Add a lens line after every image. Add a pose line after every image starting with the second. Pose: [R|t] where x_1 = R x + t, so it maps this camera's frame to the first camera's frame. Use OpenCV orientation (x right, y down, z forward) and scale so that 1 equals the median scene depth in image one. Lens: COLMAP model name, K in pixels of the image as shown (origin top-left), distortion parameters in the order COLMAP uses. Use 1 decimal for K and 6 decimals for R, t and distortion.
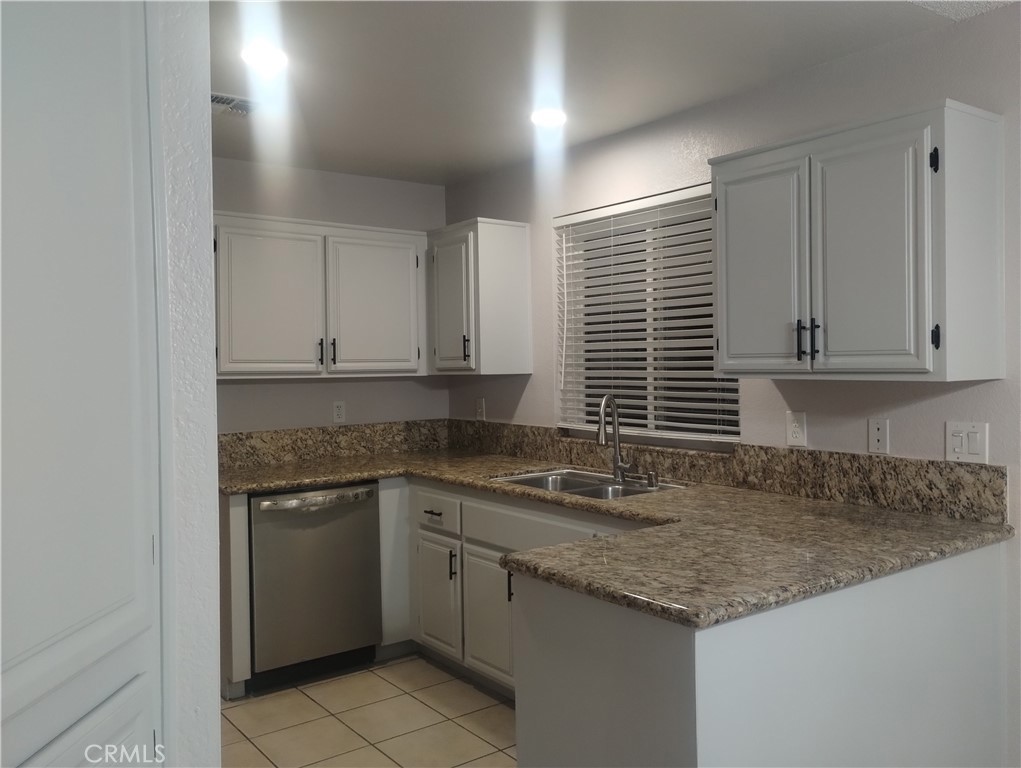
lens RADIAL K [[852.9, 0, 511.8], [0, 852.9, 378.5], [0, 0, 1]] dist [0.072929, -0.066489]
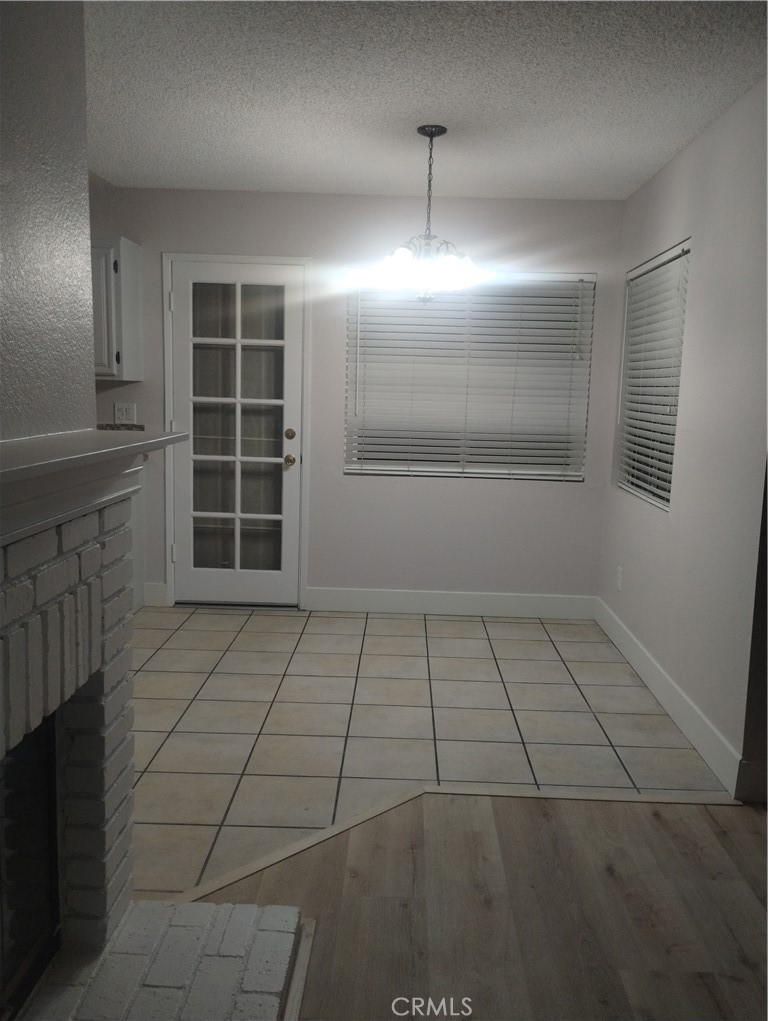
lens RADIAL K [[852.9, 0, 386.1], [0, 852.9, 507.4], [0, 0, 1]] dist [0.072929, -0.066489]
pose [[0.613778, -0.081153, 0.785297, -0.534013], [-0.017658, 0.993043, 0.116422, 0.039494], [-0.789281, -0.085324, 0.608075, -0.539116]]
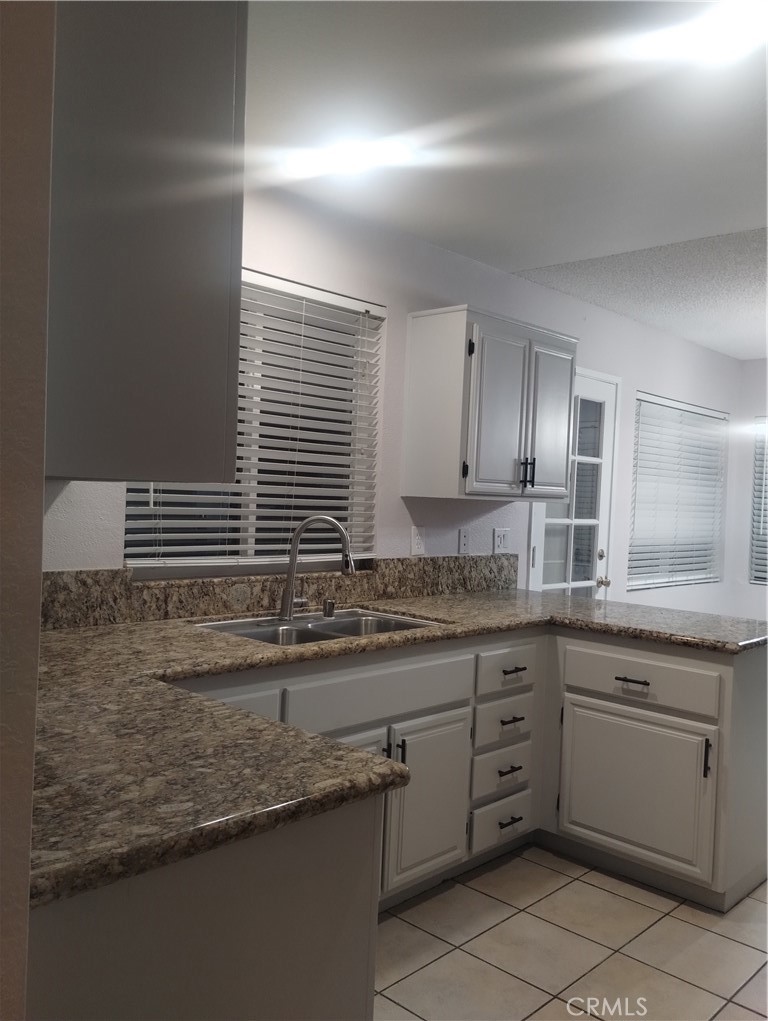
lens RADIAL K [[852.9, 0, 440.0], [0, 852.9, 515.1], [0, 0, 1]] dist [0.072929, -0.066489]
pose [[-0.196860, -0.024413, 0.980128, -0.816434], [-0.025318, 0.999483, 0.019810, -0.001592], [-0.980105, -0.020915, -0.197377, 1.172425]]
